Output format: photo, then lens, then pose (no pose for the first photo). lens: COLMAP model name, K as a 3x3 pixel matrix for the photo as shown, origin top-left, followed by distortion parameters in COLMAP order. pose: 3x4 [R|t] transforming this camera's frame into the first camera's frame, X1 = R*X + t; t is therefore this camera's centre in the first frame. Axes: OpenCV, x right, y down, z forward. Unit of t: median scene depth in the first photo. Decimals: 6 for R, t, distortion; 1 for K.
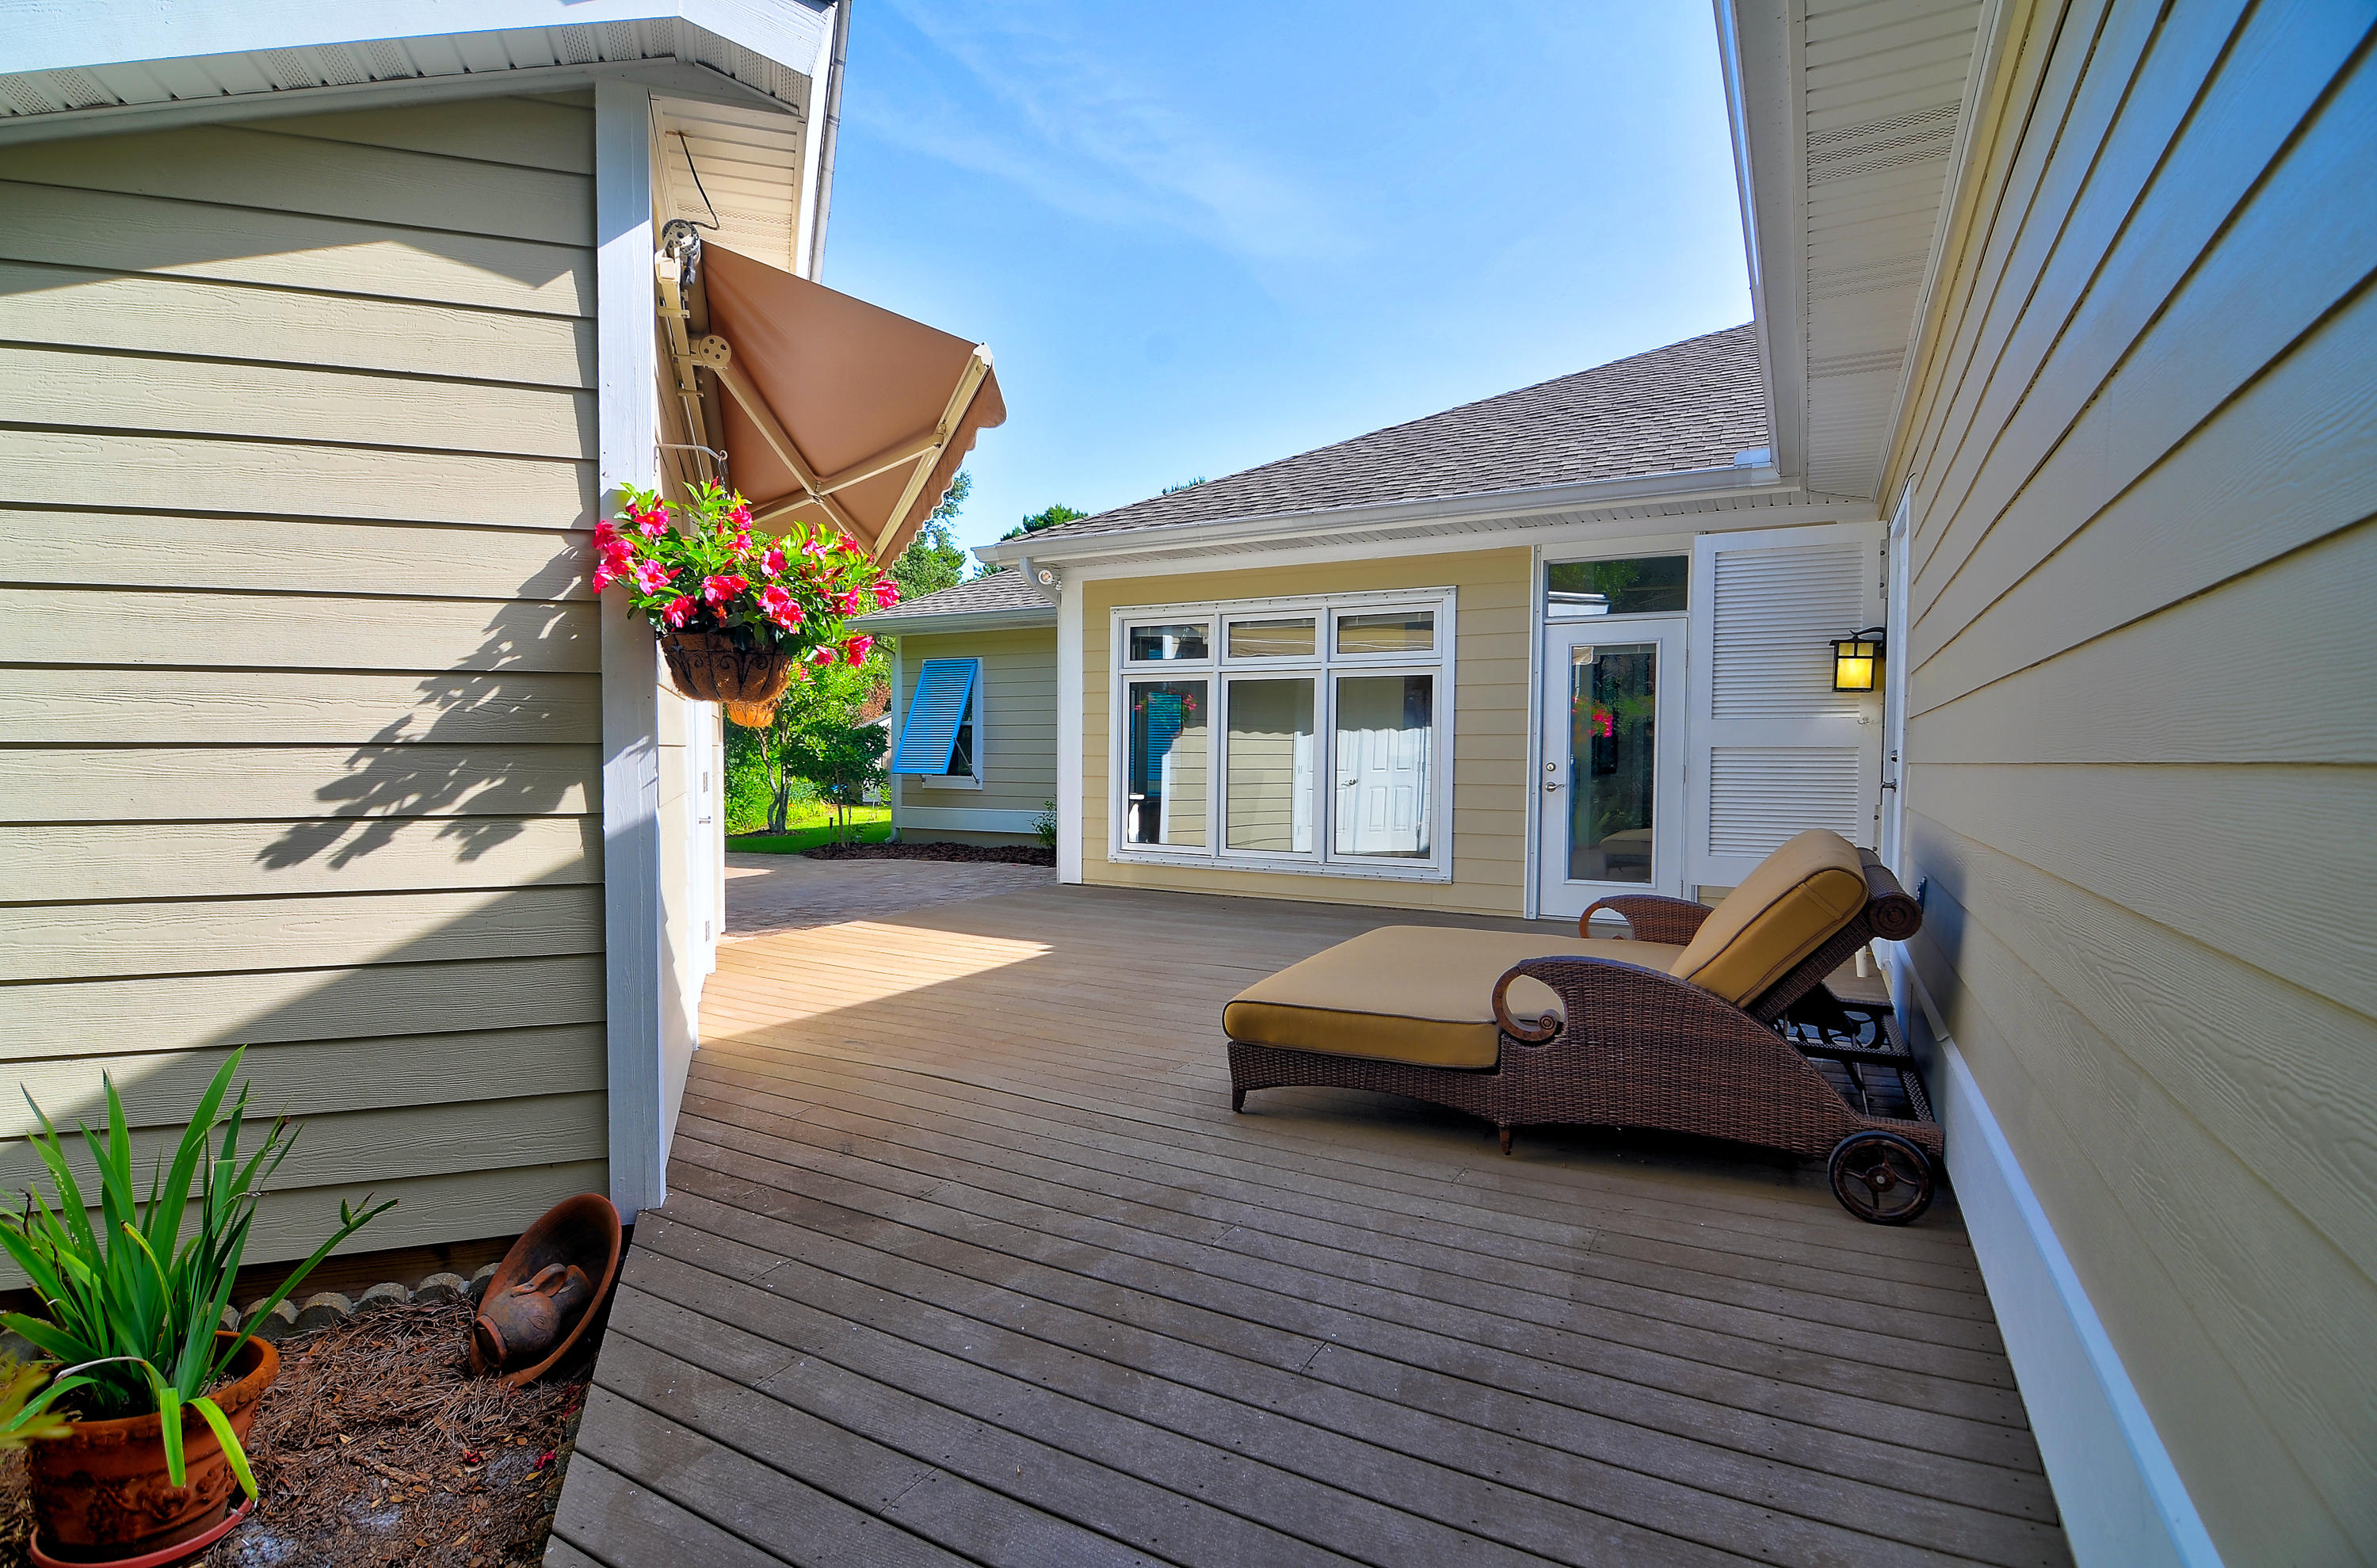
lens RADIAL K [[1108.2, 0, 1186.8], [0, 1108.2, 773.9], [0, 0, 1]] dist [0.024047, -0.000187]
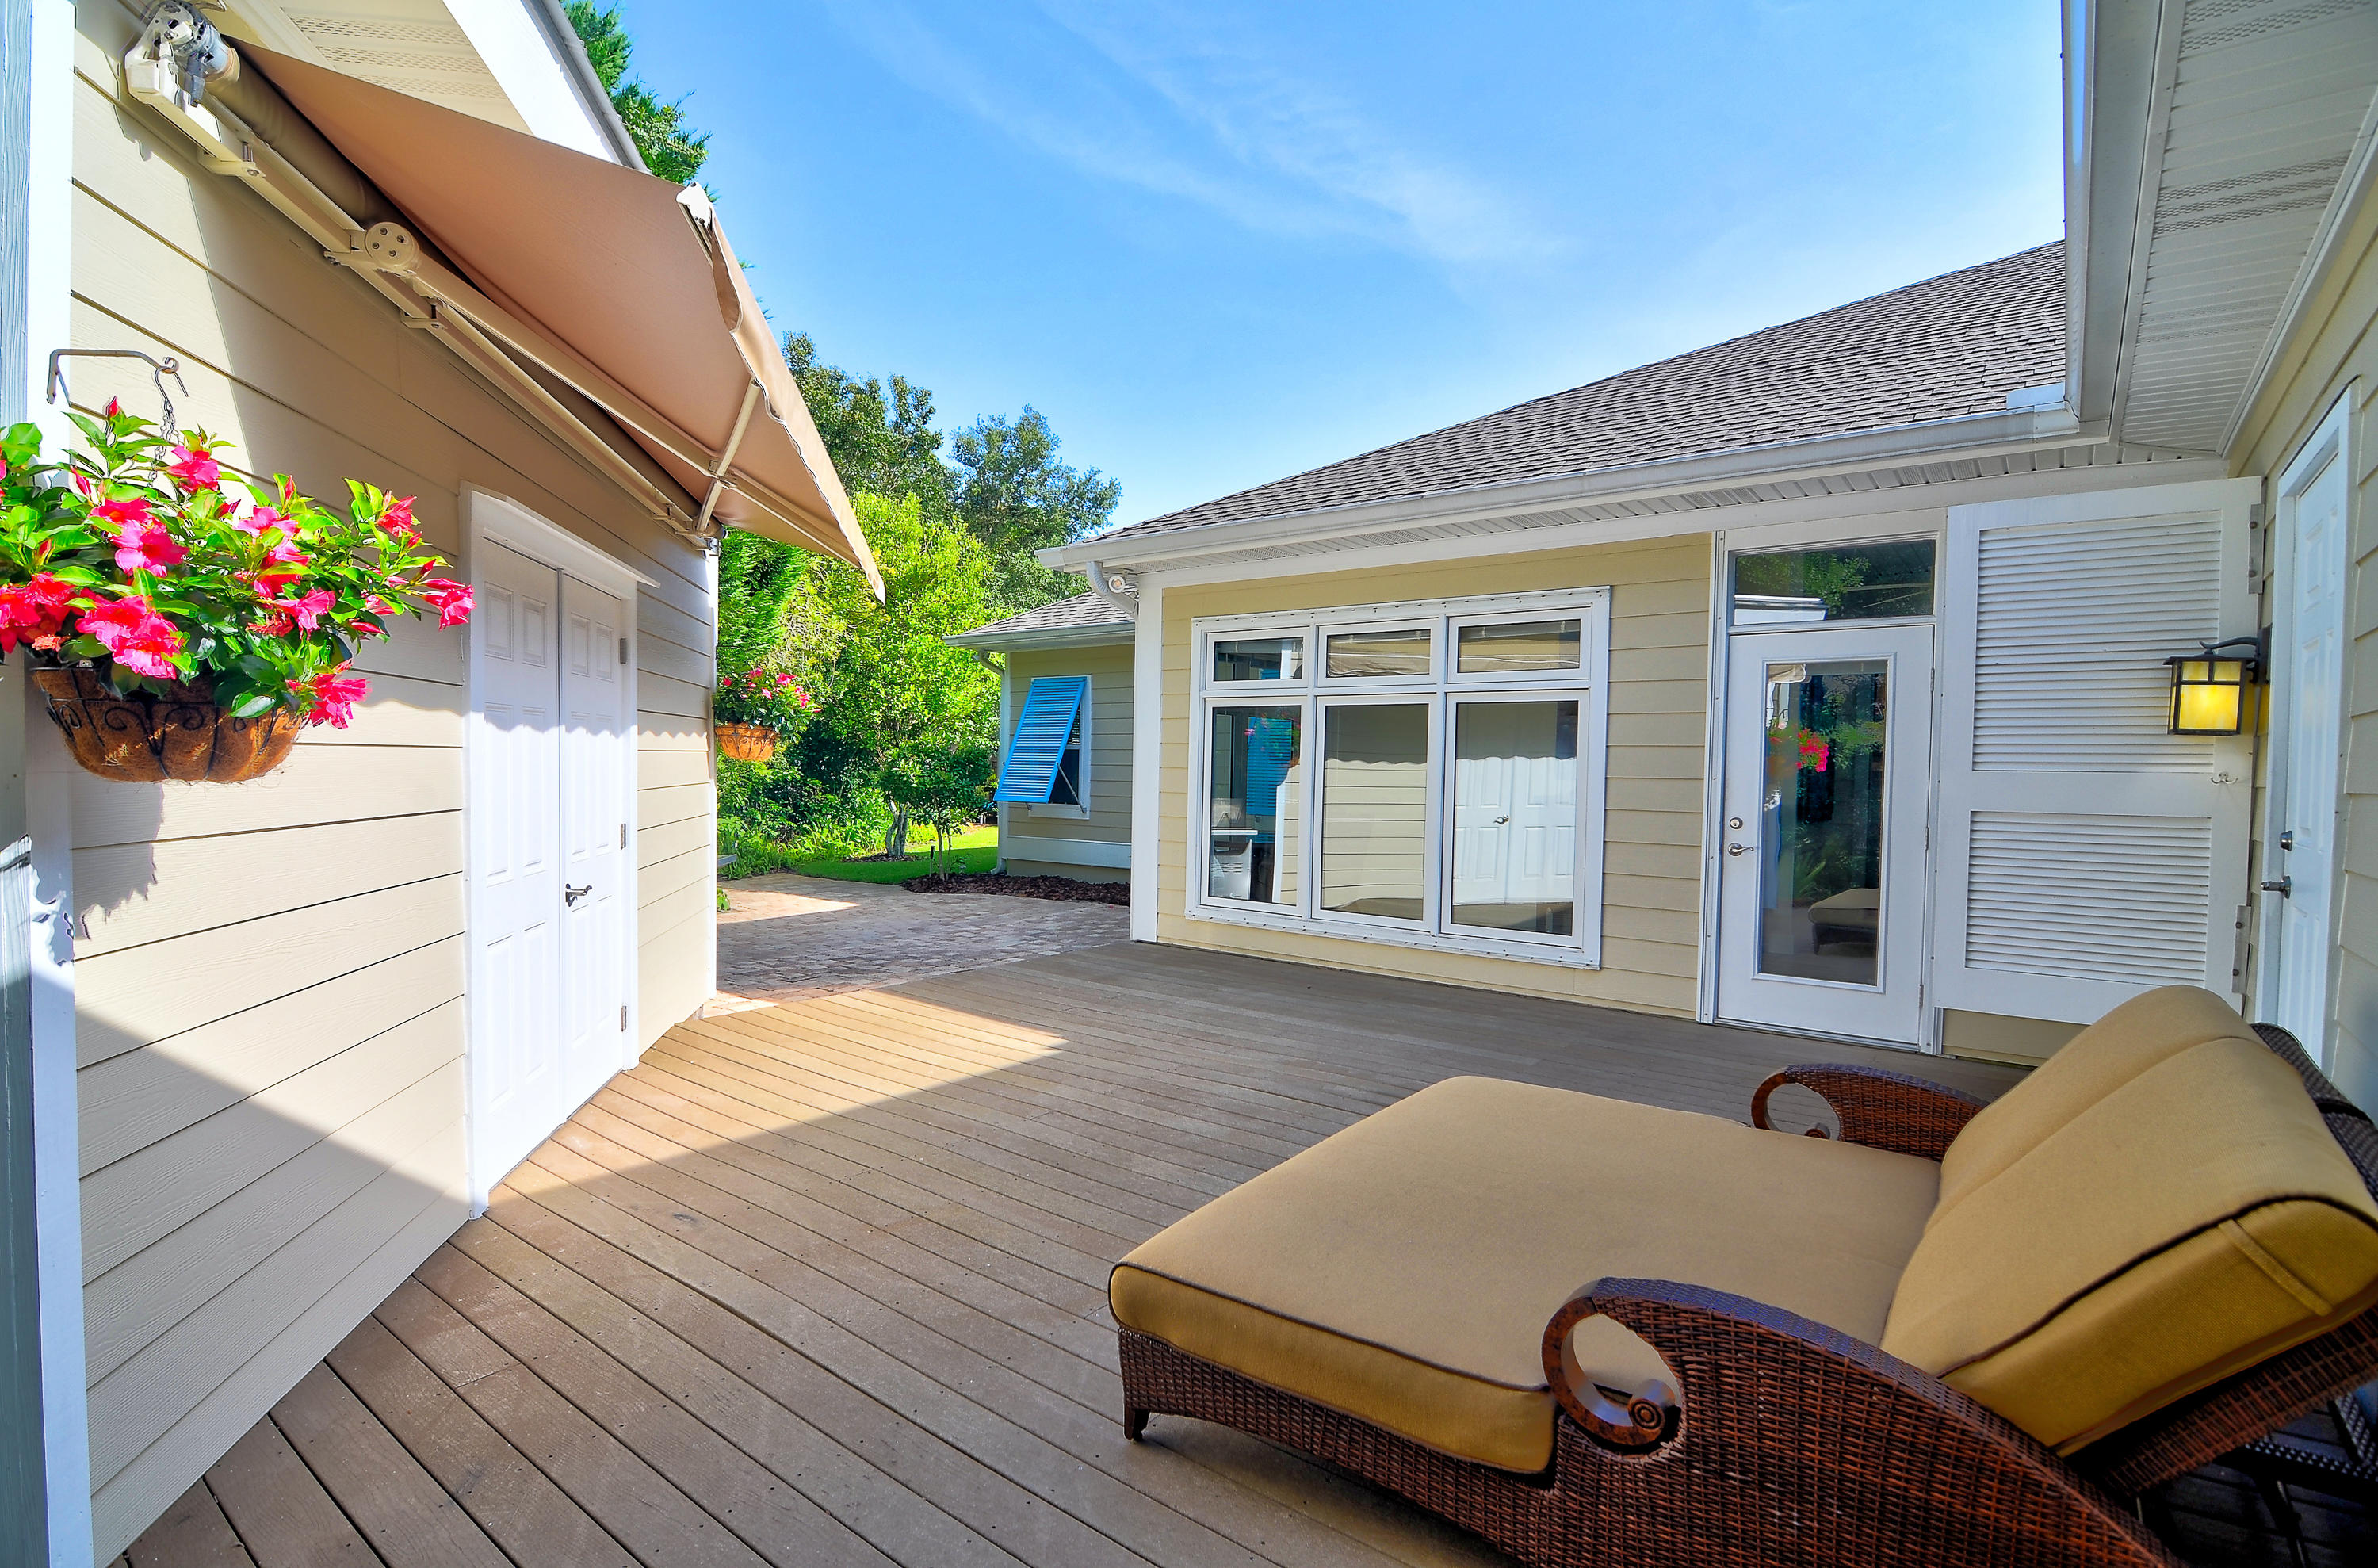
lens RADIAL K [[1119.4, 0, 1189.0], [0, 1119.4, 784.0], [0, 0, 1]] dist [-0.002026, -0.001052]
pose [[0.987309, 0.012723, -0.158300, 0.074354], [-0.013250, 0.999910, -0.002274, -0.024230], [0.158257, 0.004343, 0.987388, 0.174654]]
